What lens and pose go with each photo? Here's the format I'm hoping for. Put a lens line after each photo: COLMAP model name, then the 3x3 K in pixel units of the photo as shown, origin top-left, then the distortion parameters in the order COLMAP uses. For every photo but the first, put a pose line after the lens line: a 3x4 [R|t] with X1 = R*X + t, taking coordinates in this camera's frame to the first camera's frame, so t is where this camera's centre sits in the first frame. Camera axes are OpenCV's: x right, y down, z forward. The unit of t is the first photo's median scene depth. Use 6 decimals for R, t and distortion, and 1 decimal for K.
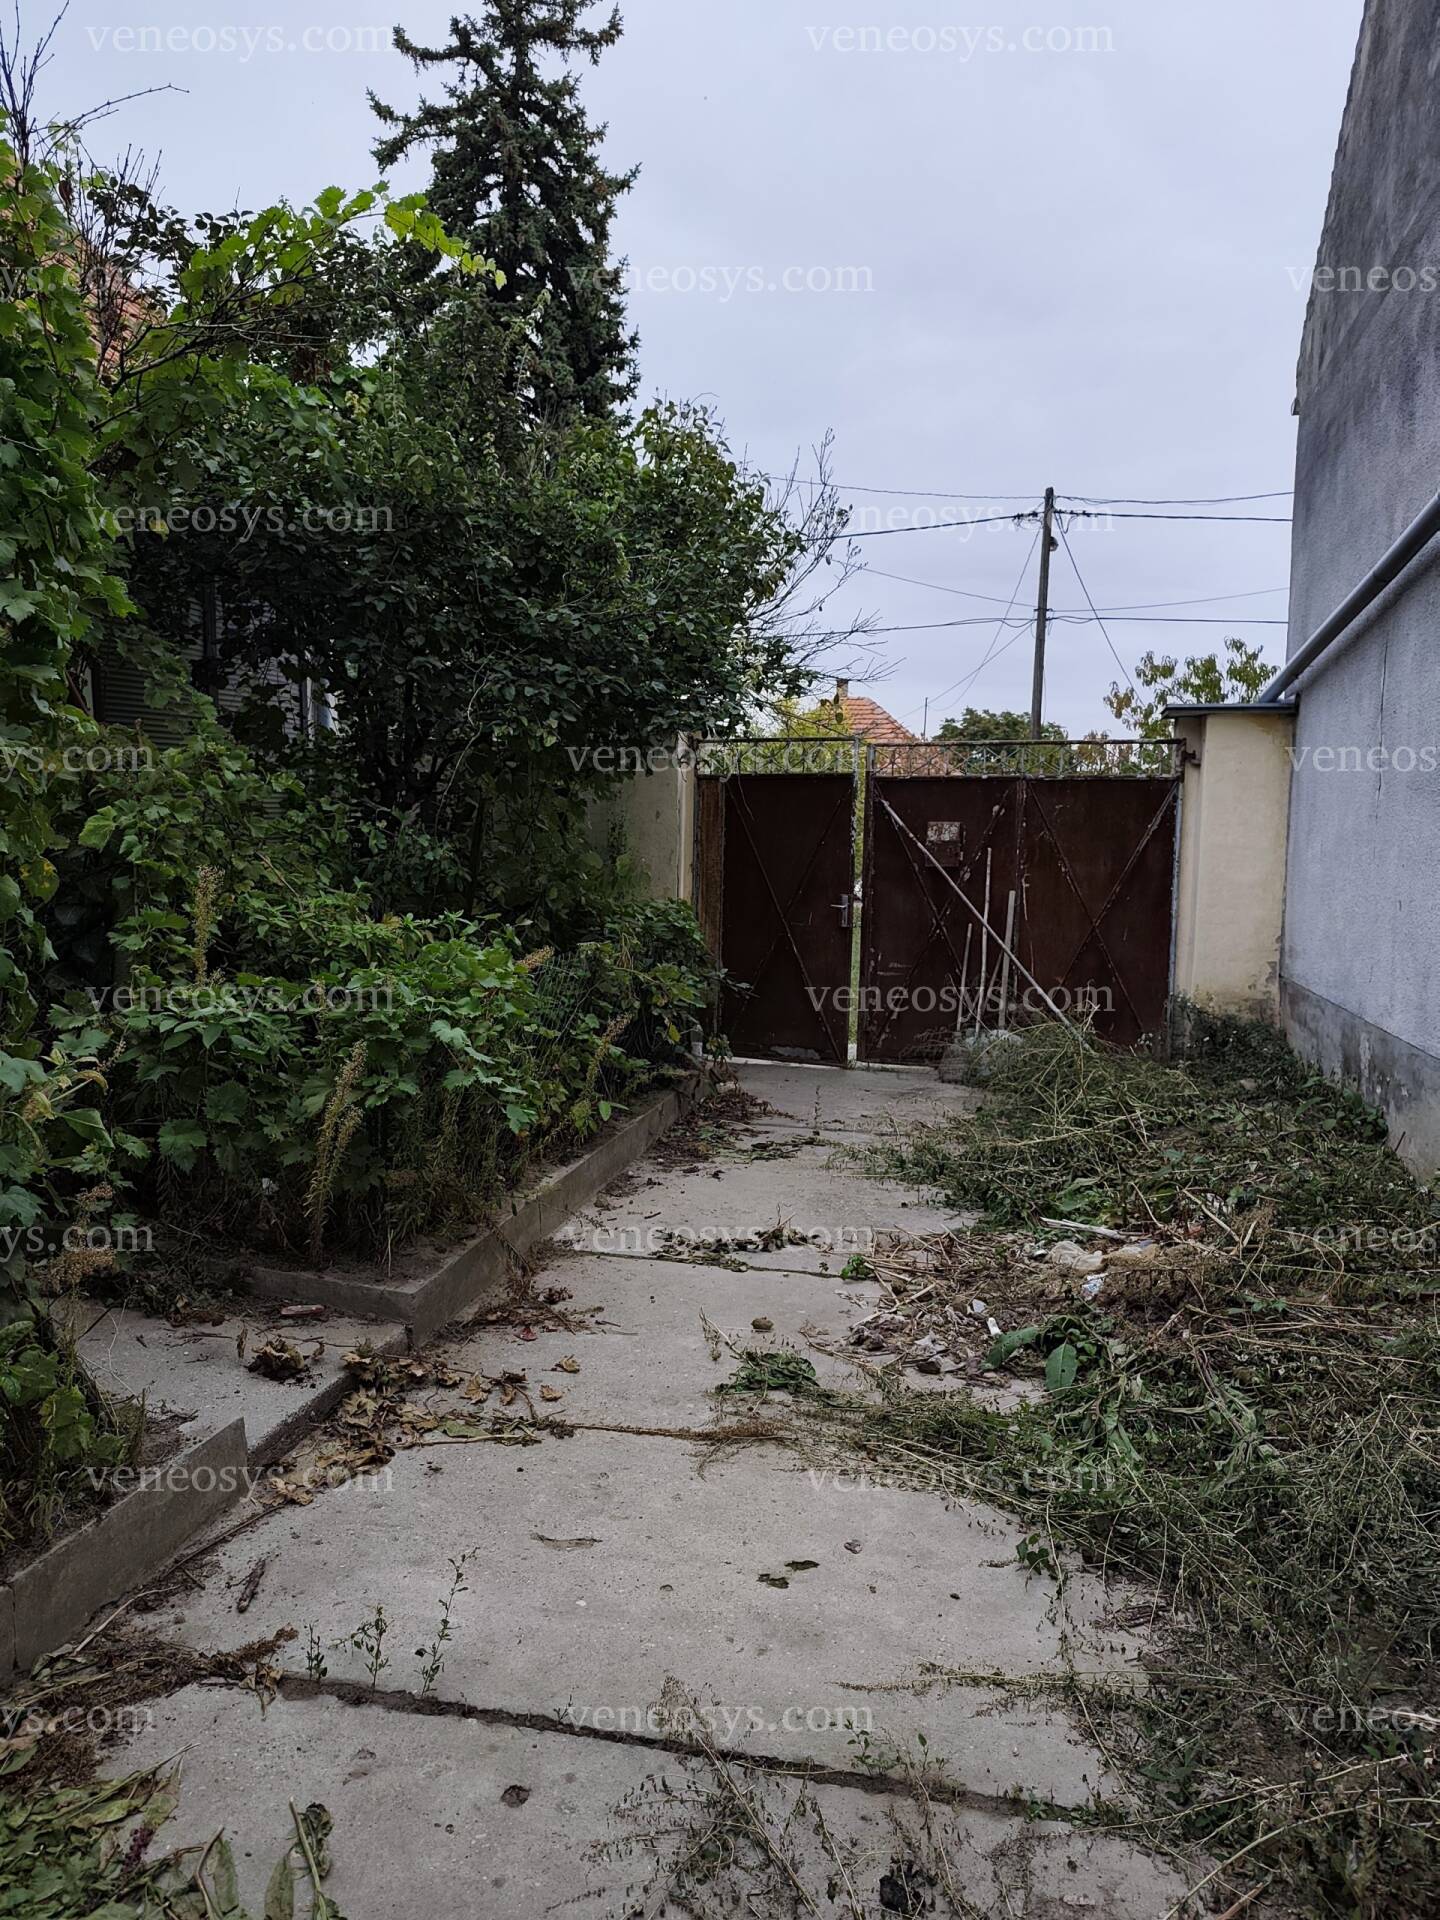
lens RADIAL K [[1304.2, 0, 723.4], [0, 1304.2, 954.7], [0, 0, 1]] dist [0.003767, -0.012979]
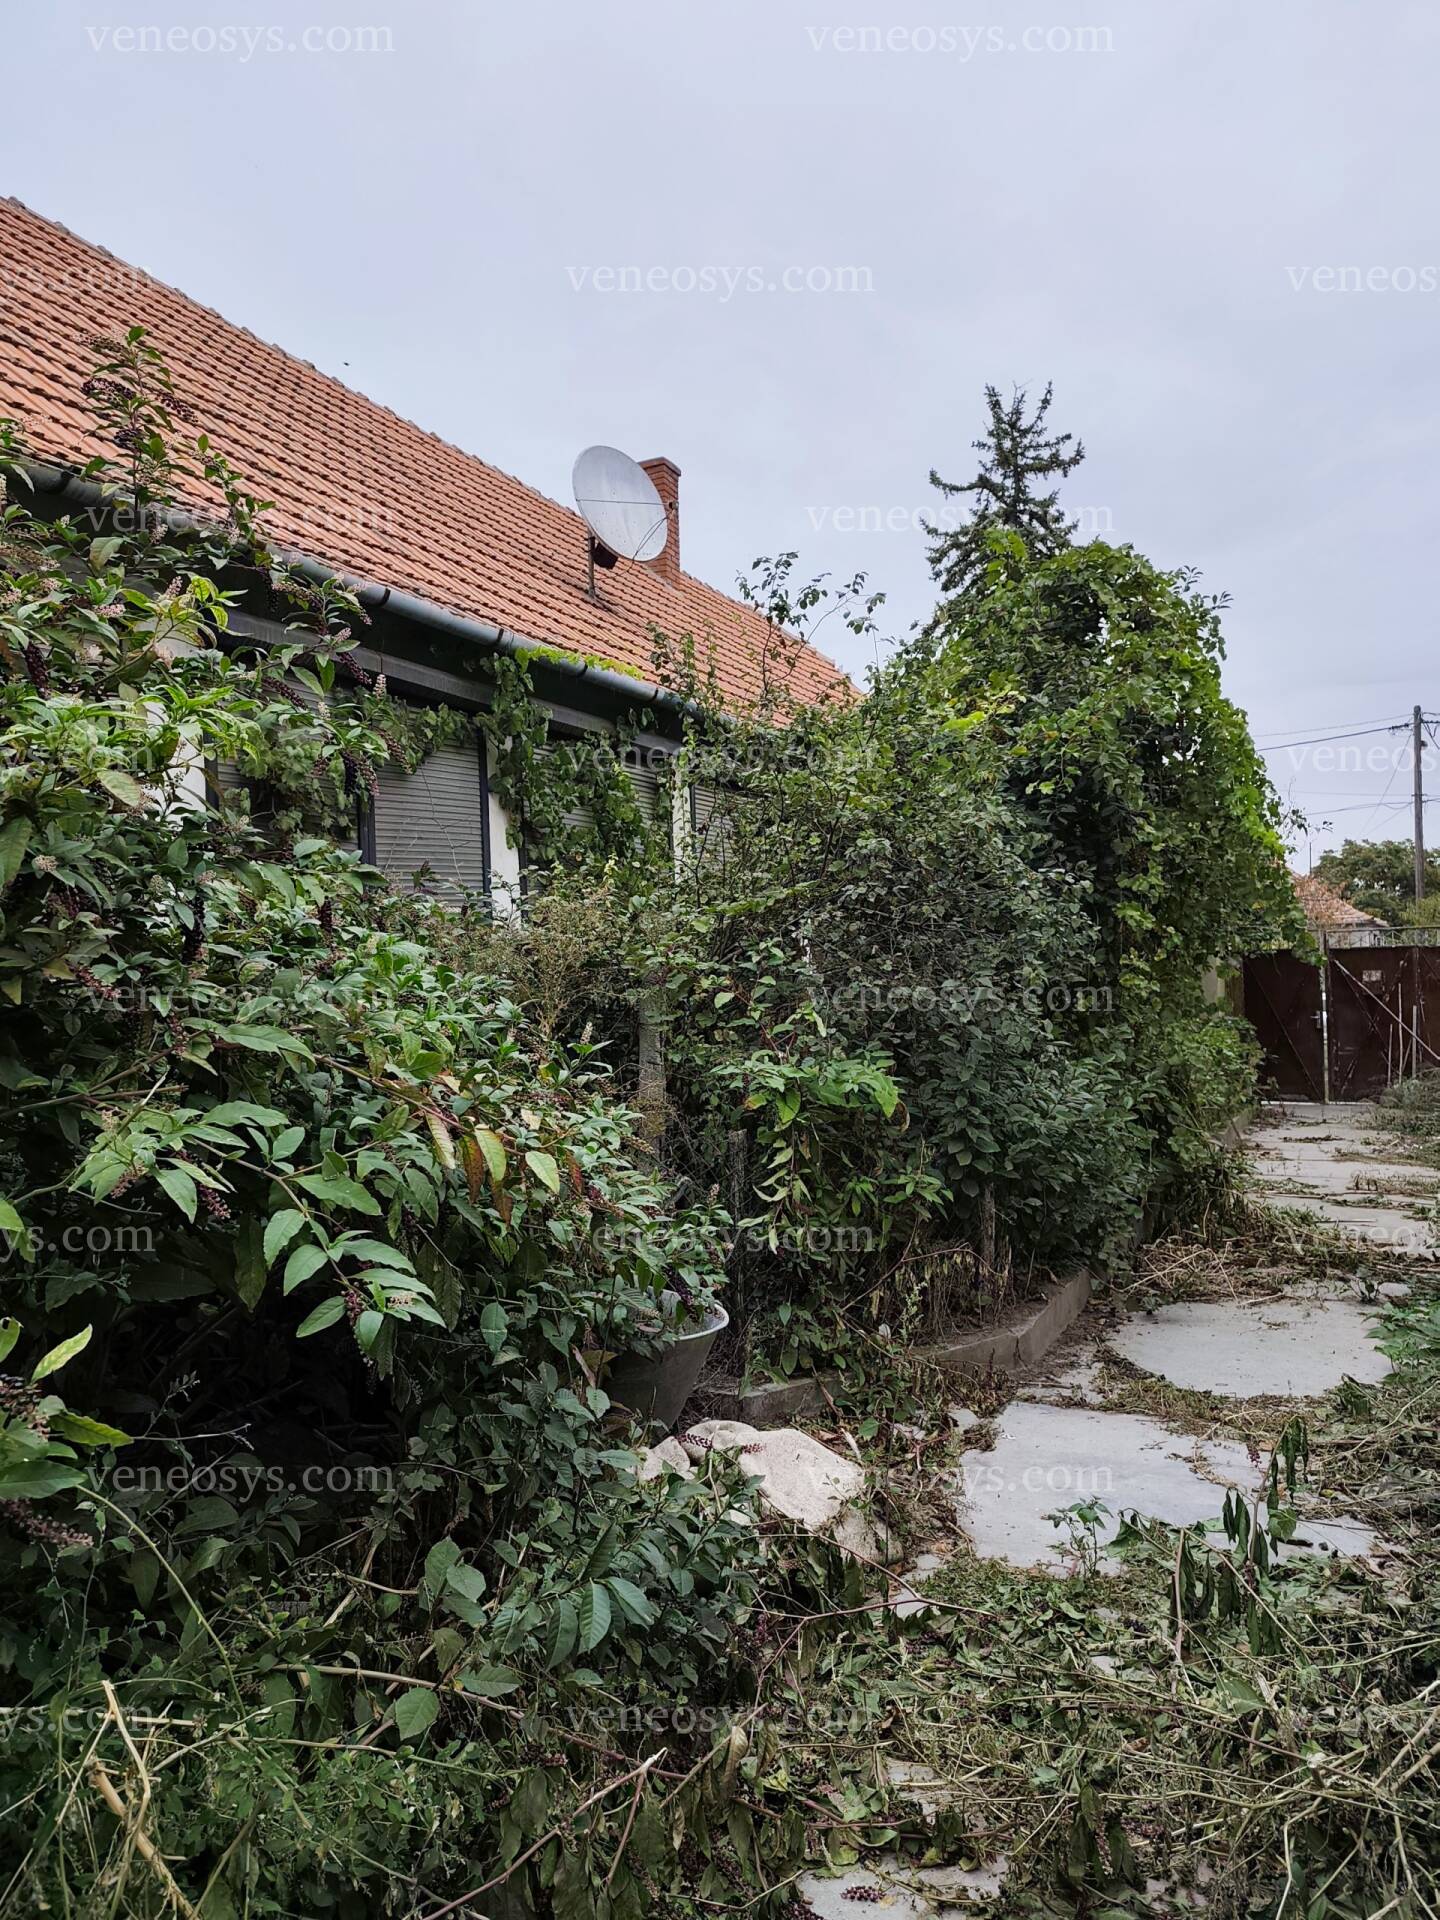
lens RADIAL K [[1304.2, 0, 719.1], [0, 1304.2, 968.3], [0, 0, 1]] dist [0.003767, -0.012979]
pose [[0.963990, -0.051345, -0.260935, -0.122142], [0.025456, 0.994495, -0.101647, 0.030836], [0.264717, 0.091344, 0.959990, -0.522441]]
